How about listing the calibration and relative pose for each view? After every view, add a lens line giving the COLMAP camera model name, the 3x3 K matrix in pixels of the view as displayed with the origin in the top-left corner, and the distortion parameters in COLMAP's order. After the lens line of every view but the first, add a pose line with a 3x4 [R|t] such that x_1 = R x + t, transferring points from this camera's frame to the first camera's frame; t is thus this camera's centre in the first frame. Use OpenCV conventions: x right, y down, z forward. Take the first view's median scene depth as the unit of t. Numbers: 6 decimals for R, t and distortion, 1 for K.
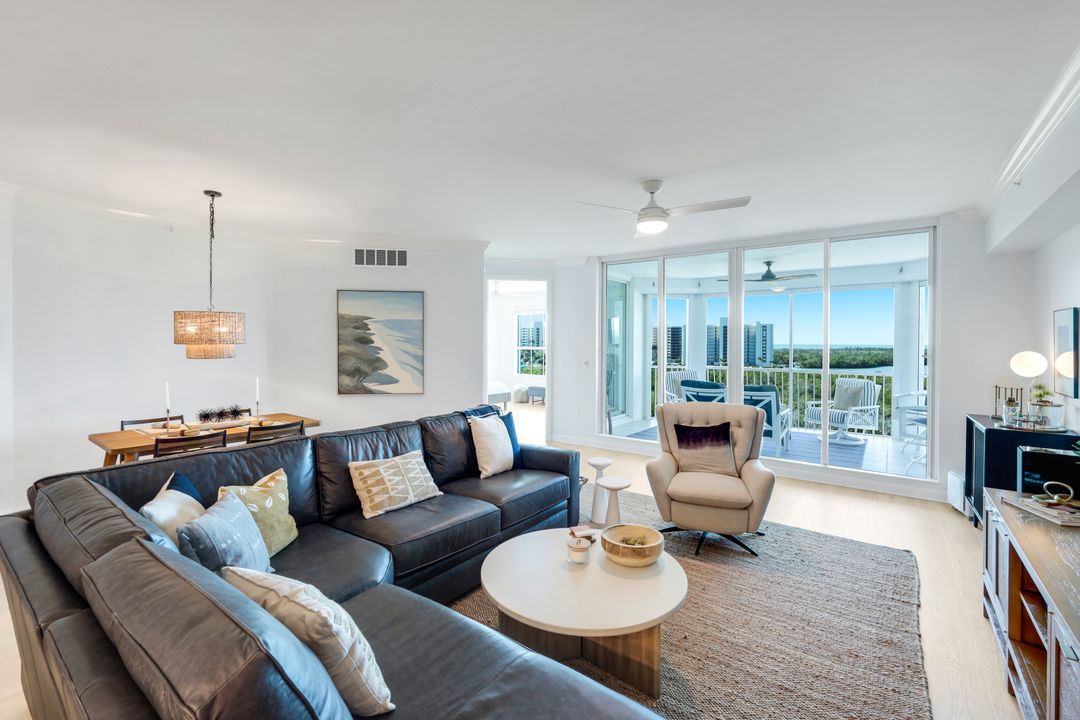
lens RADIAL K [[469.8, 0, 536.7], [0, 469.8, 348.2], [0, 0, 1]] dist [-0.000713, 0.000019]
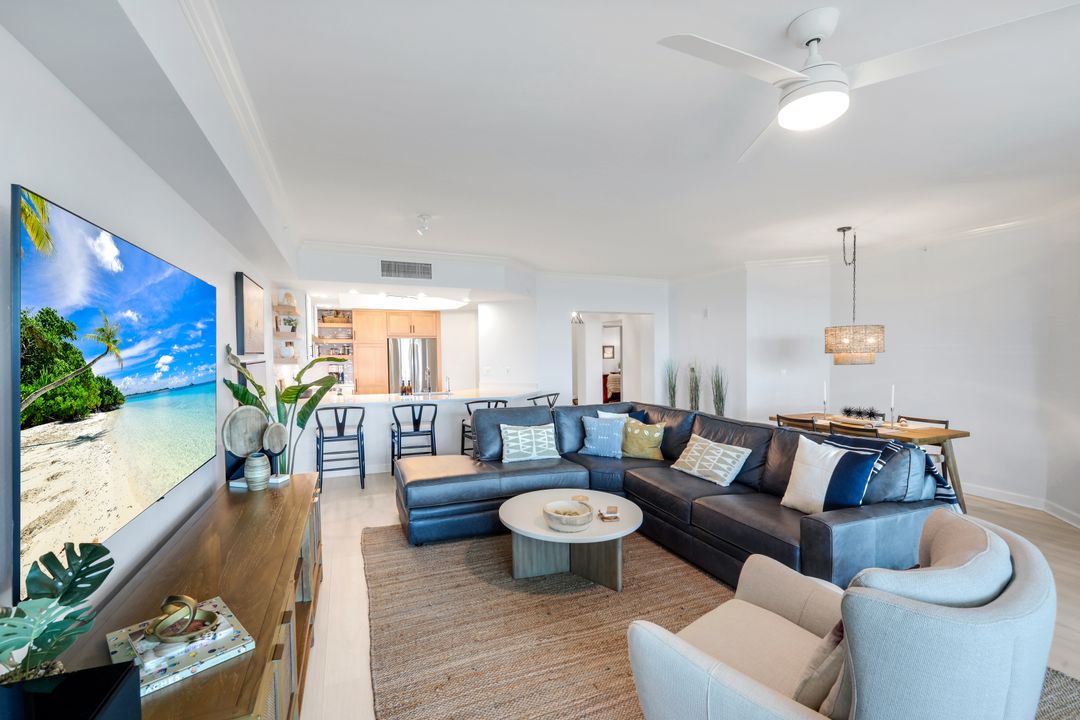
lens RADIAL K [[469.8, 0, 536.7], [0, 469.8, 348.2], [0, 0, 1]] dist [-0.000713, 0.000019]
pose [[-0.518204, -0.013571, -0.855149, 0.565801], [-0.009326, 0.999904, -0.010217, -0.001104], [0.855206, 0.002681, -0.518281, 0.686581]]
